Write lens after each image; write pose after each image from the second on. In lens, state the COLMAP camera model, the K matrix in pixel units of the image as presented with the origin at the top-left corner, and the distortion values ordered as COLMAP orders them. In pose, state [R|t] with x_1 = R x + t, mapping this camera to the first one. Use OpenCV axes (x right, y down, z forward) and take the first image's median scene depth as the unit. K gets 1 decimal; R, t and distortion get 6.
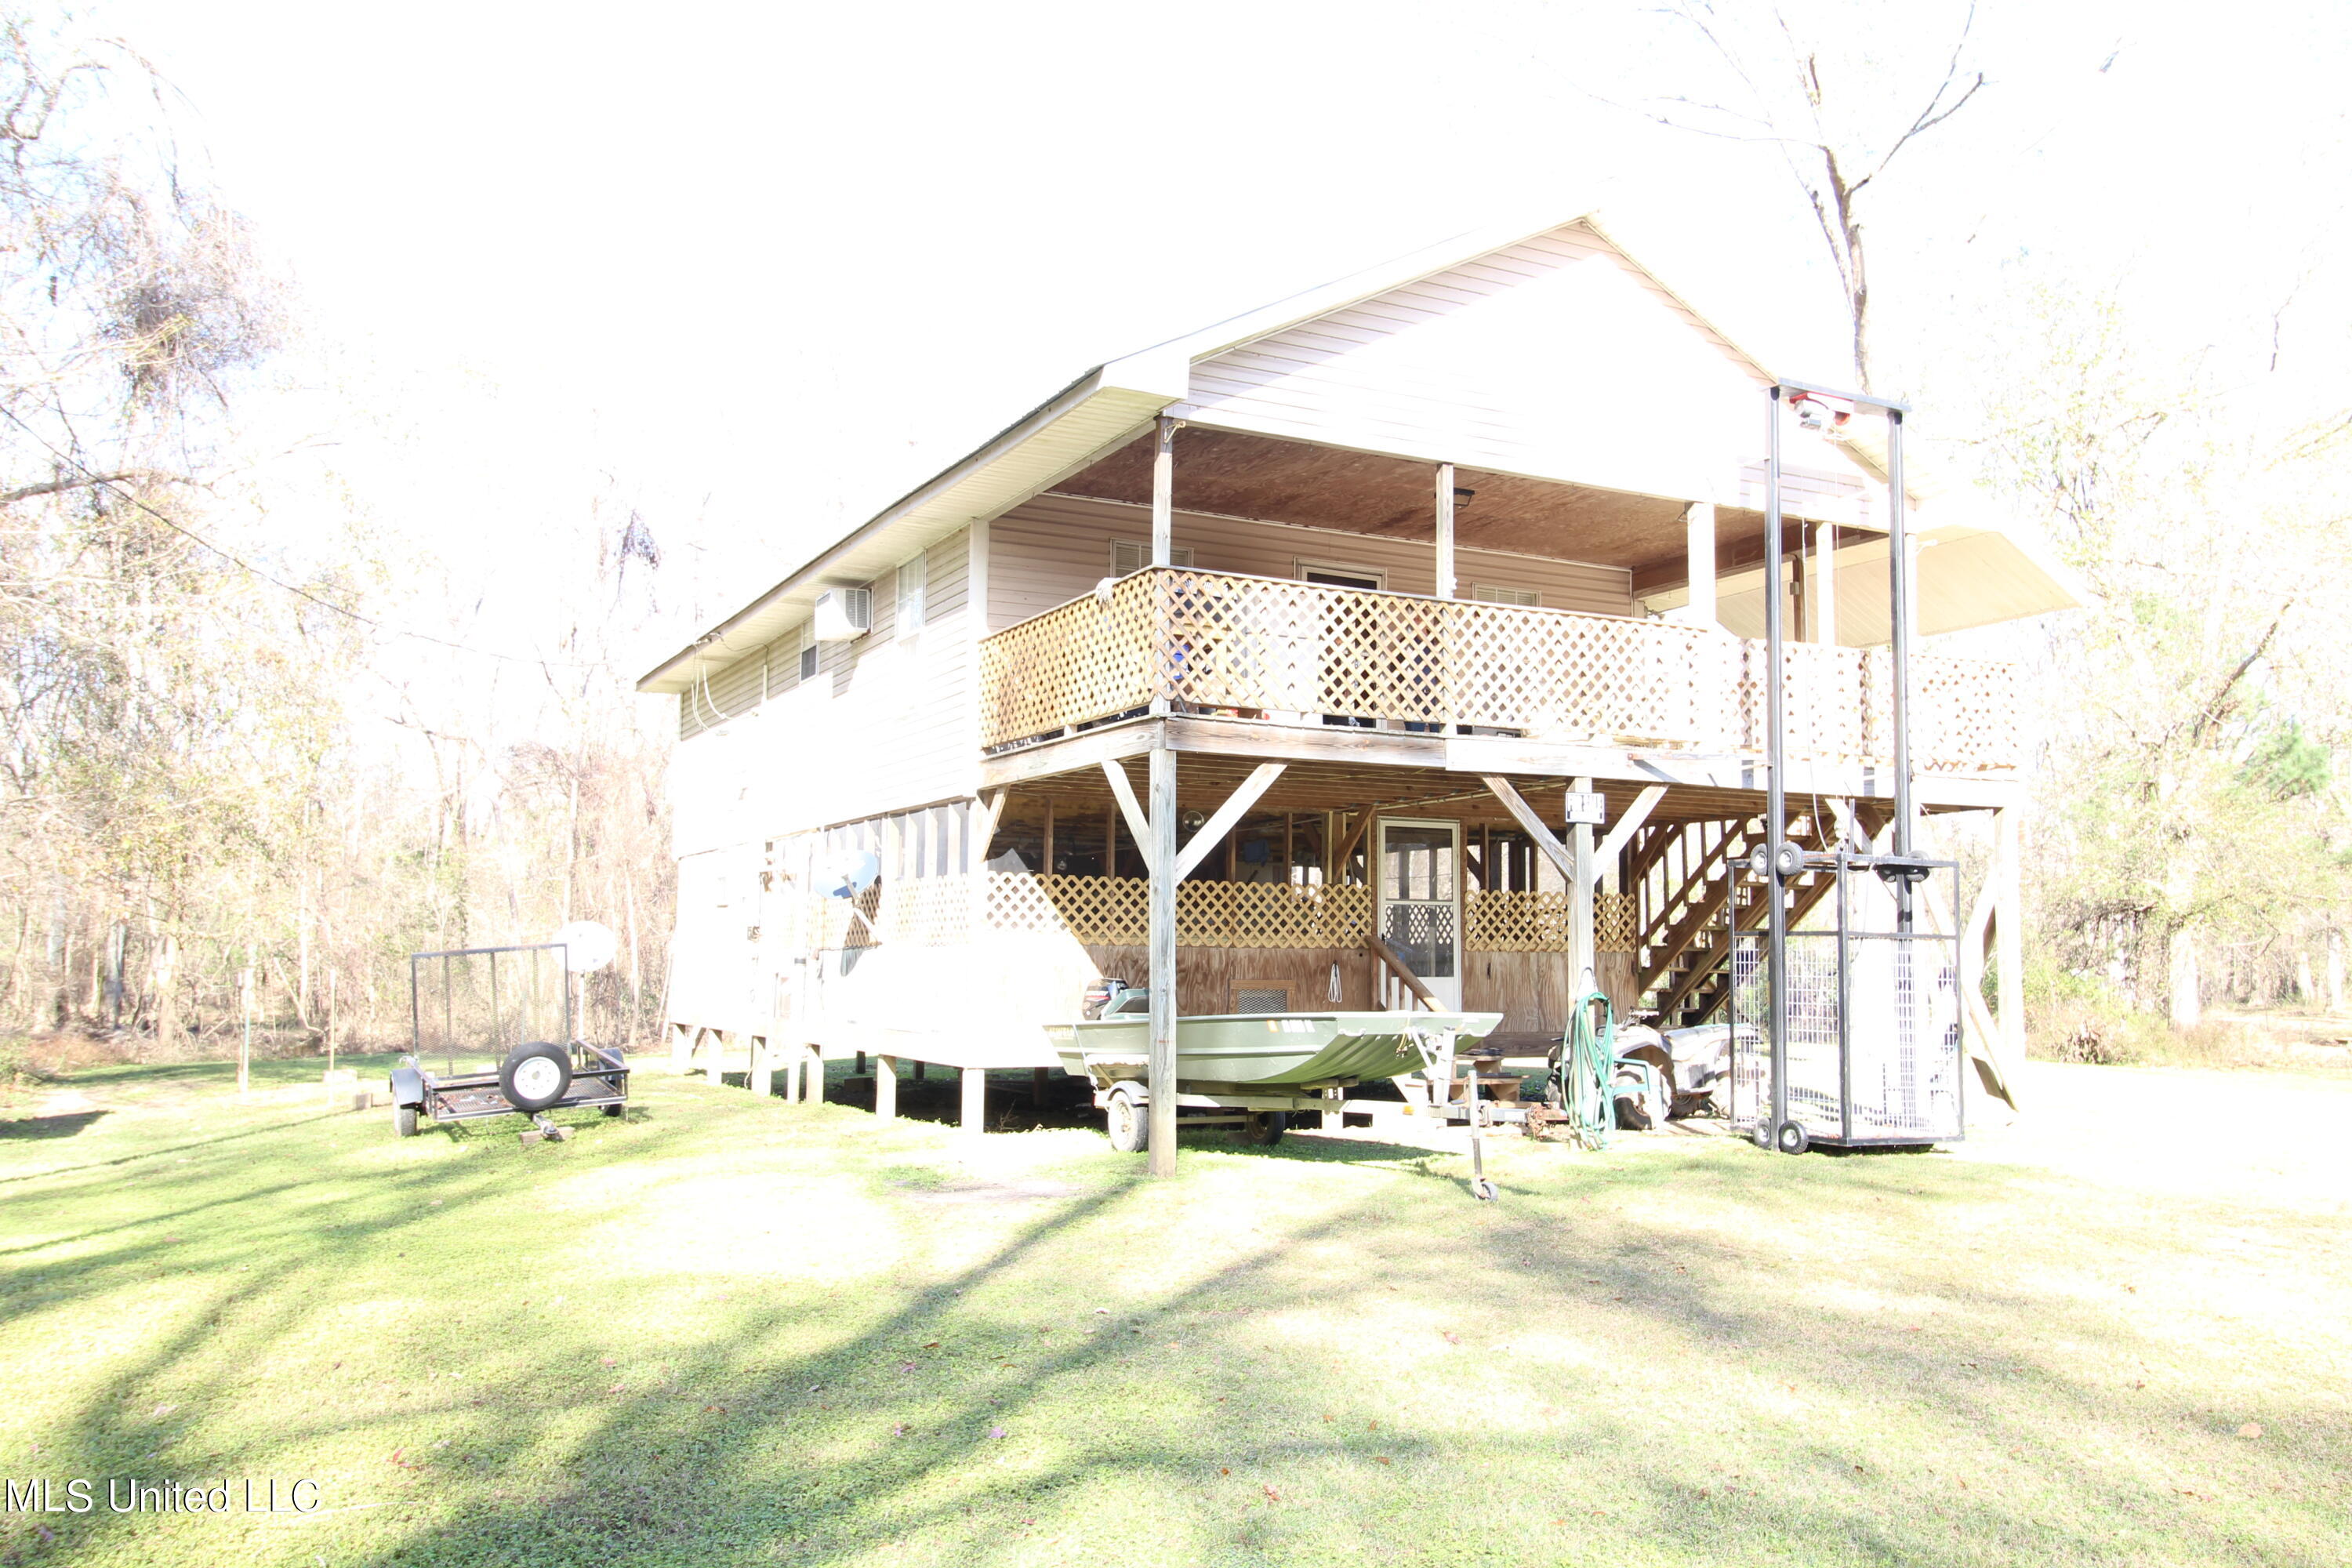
lens RADIAL K [[1822.6, 0, 1176.0], [0, 1822.6, 784.0], [0, 0, 1]] dist [0.051835, -0.043696]
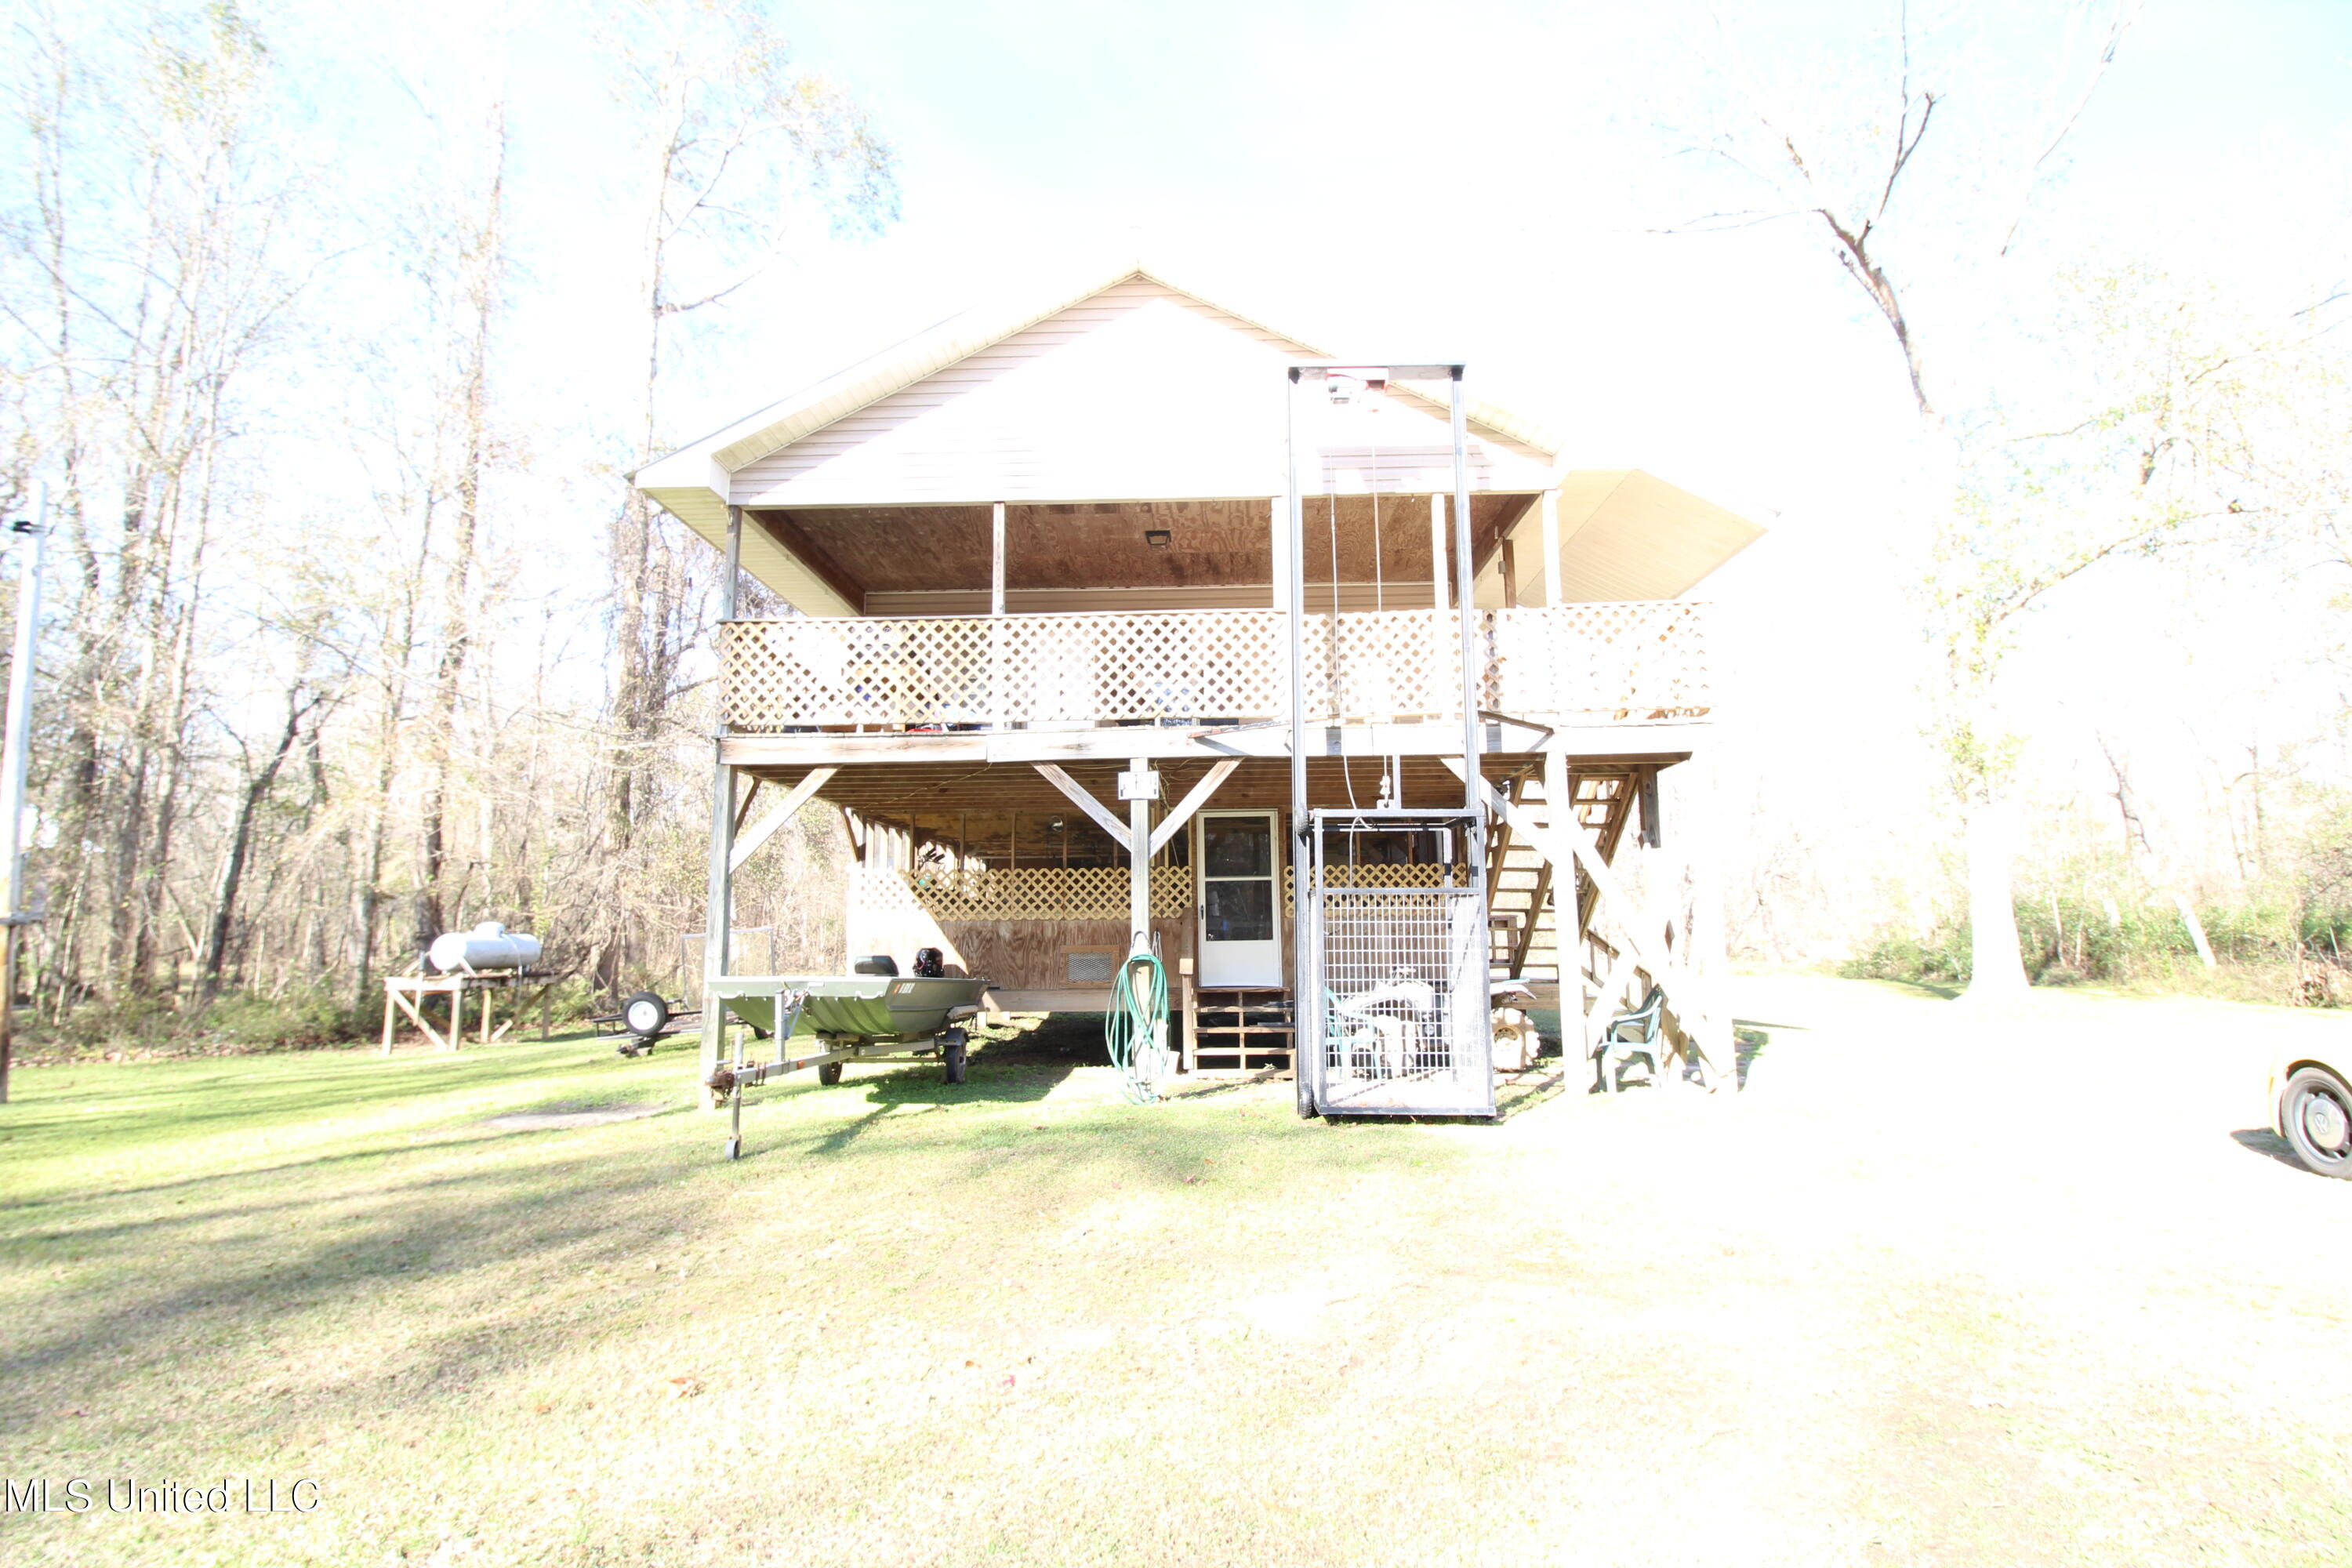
lens RADIAL K [[1057.3, 0, 1167.9], [0, 1057.3, 767.0], [0, 0, 1]] dist [-0.001126, -0.000132]
pose [[0.879182, -0.090178, -0.467874, 0.452016], [0.065702, 0.995491, -0.068410, 0.038434], [0.471934, 0.029404, 0.881144, 0.381383]]
